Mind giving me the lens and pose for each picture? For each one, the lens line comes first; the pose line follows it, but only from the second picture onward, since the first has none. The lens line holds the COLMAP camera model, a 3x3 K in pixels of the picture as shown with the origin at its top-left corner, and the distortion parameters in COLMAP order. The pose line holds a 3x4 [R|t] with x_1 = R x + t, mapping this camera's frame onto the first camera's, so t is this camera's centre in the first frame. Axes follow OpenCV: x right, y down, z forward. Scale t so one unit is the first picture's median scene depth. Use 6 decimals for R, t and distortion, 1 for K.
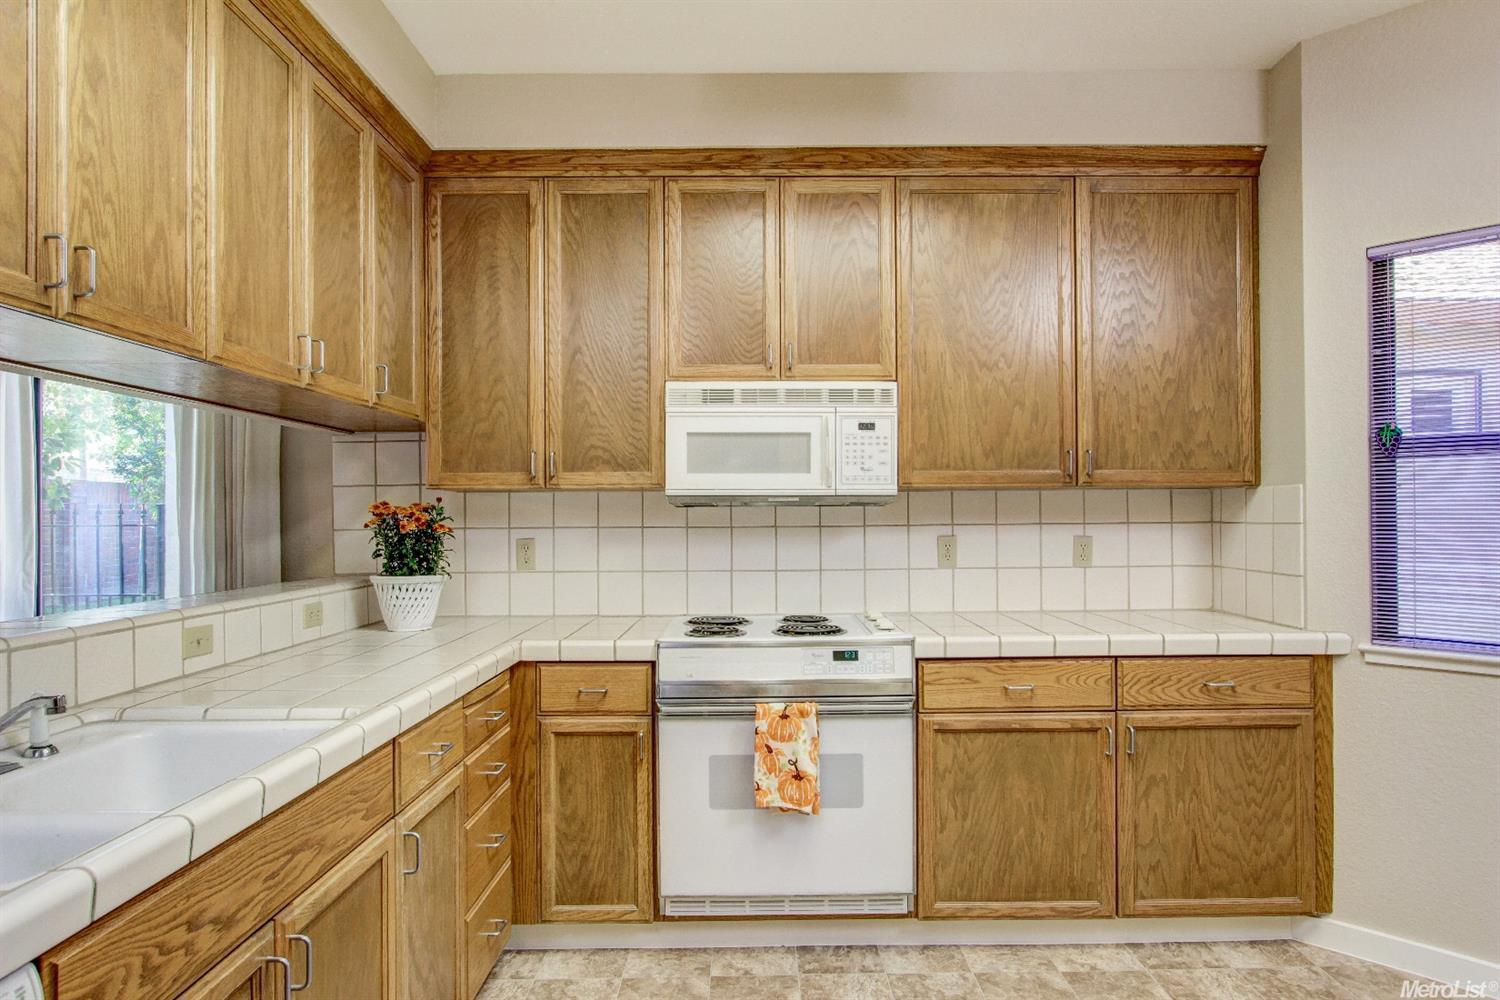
lens RADIAL K [[958.8, 0, 747.3], [0, 958.8, 502.5], [0, 0, 1]] dist [0.018222, 0.001202]
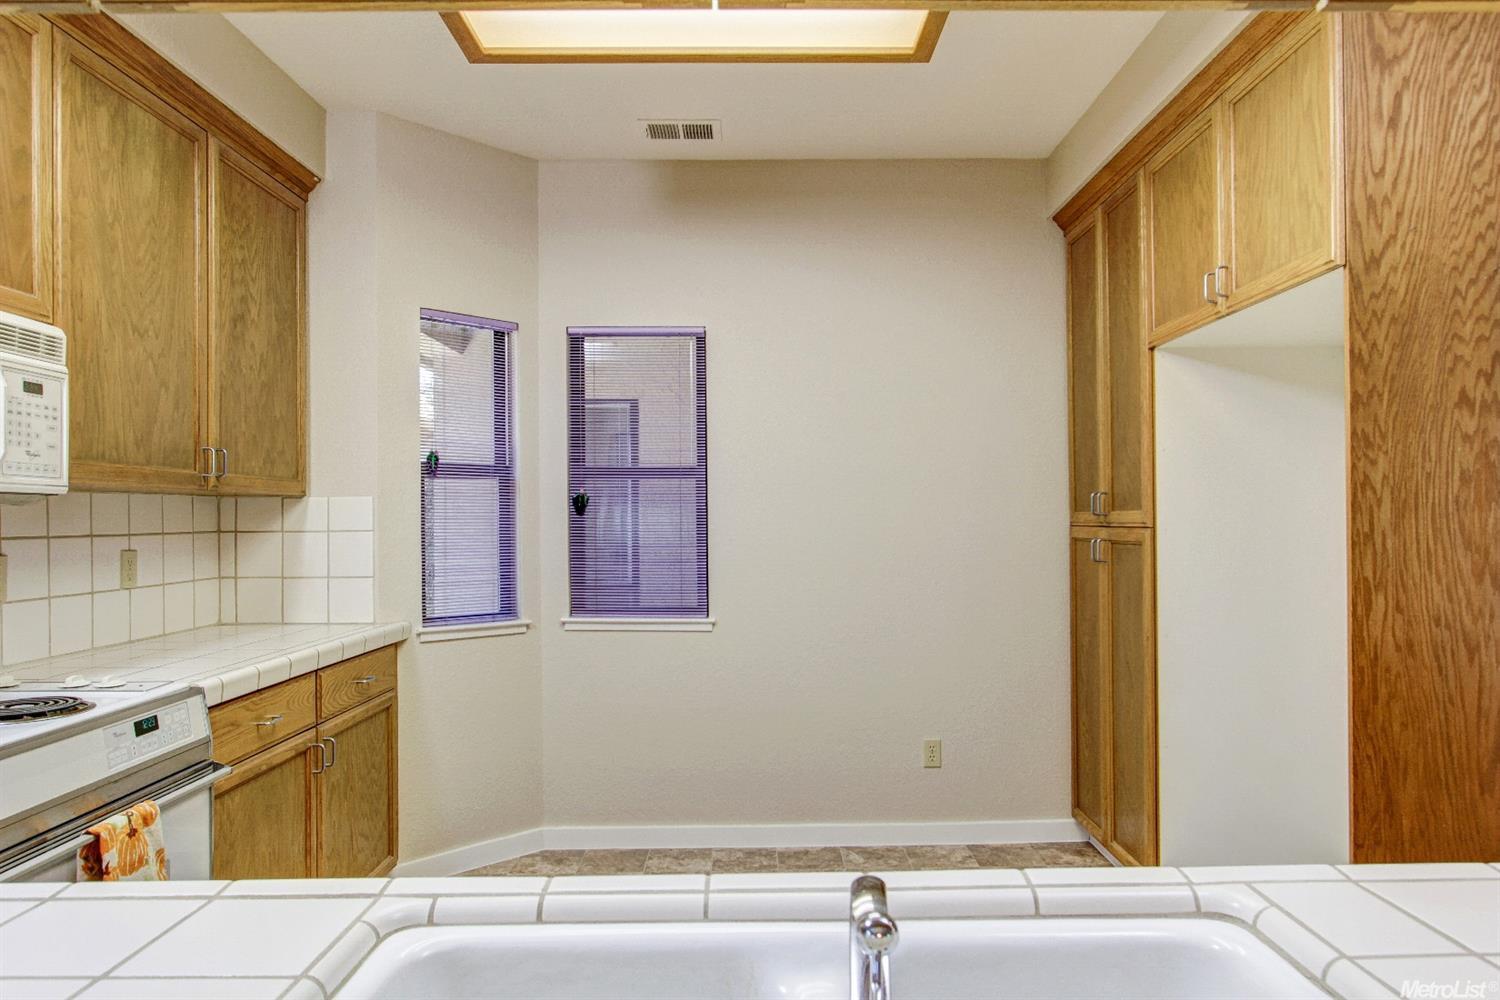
lens RADIAL K [[973.6, 0, 768.5], [0, 973.6, 519.5], [0, 0, 1]] dist [-0.020220, 0.014470]
pose [[0.012349, 0.003582, 0.999917, -0.527764], [0.001759, 0.999992, -0.003604, 0.013595], [-0.999922, 0.001803, 0.012342, 0.490827]]
